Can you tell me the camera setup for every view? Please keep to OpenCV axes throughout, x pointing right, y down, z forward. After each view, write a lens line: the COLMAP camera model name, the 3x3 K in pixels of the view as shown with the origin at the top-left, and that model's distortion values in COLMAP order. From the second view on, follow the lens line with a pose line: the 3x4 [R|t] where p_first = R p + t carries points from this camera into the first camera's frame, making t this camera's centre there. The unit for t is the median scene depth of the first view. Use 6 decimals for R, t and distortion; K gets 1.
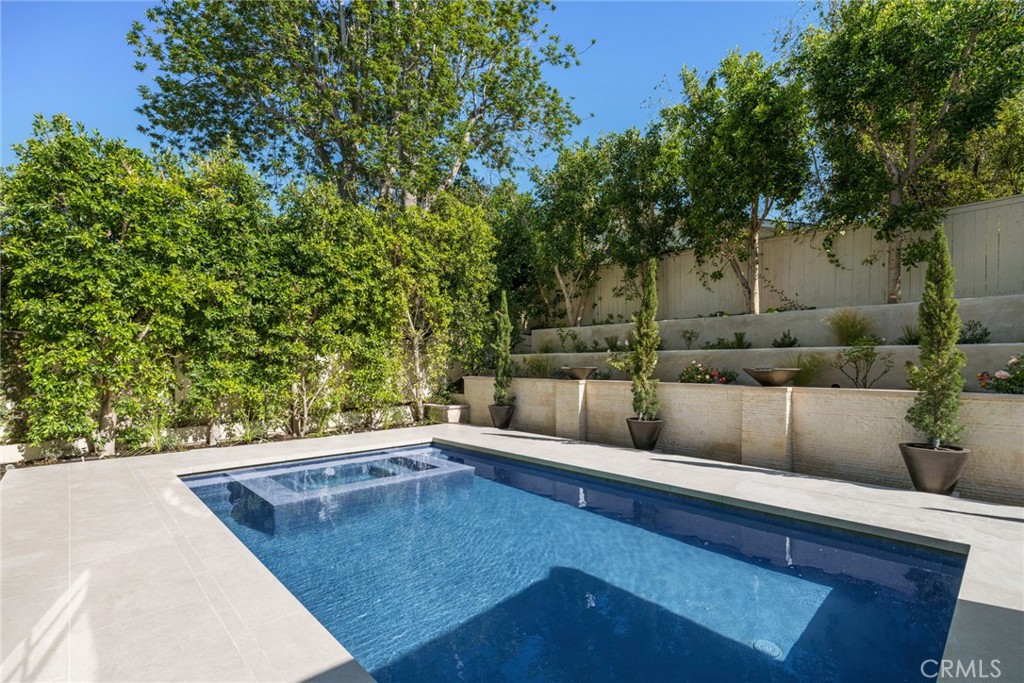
lens RADIAL K [[470.5, 0, 514.8], [0, 470.5, 357.2], [0, 0, 1]] dist [-0.003025, -0.000303]
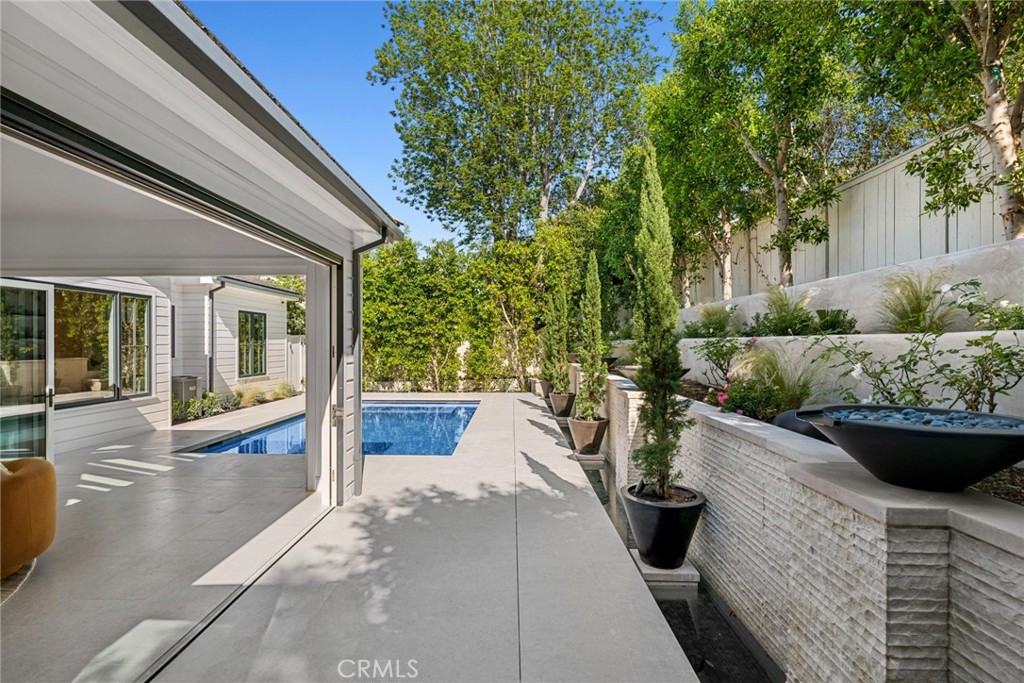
lens RADIAL K [[500.1, 0, 512.1], [0, 500.1, 344.9], [0, 0, 1]] dist [0.000684, -0.000002]
pose [[0.723332, -0.008566, -0.690448, 0.980438], [0.012175, 0.999926, 0.000349, 0.002173], [0.690394, -0.008659, 0.723382, -0.120069]]
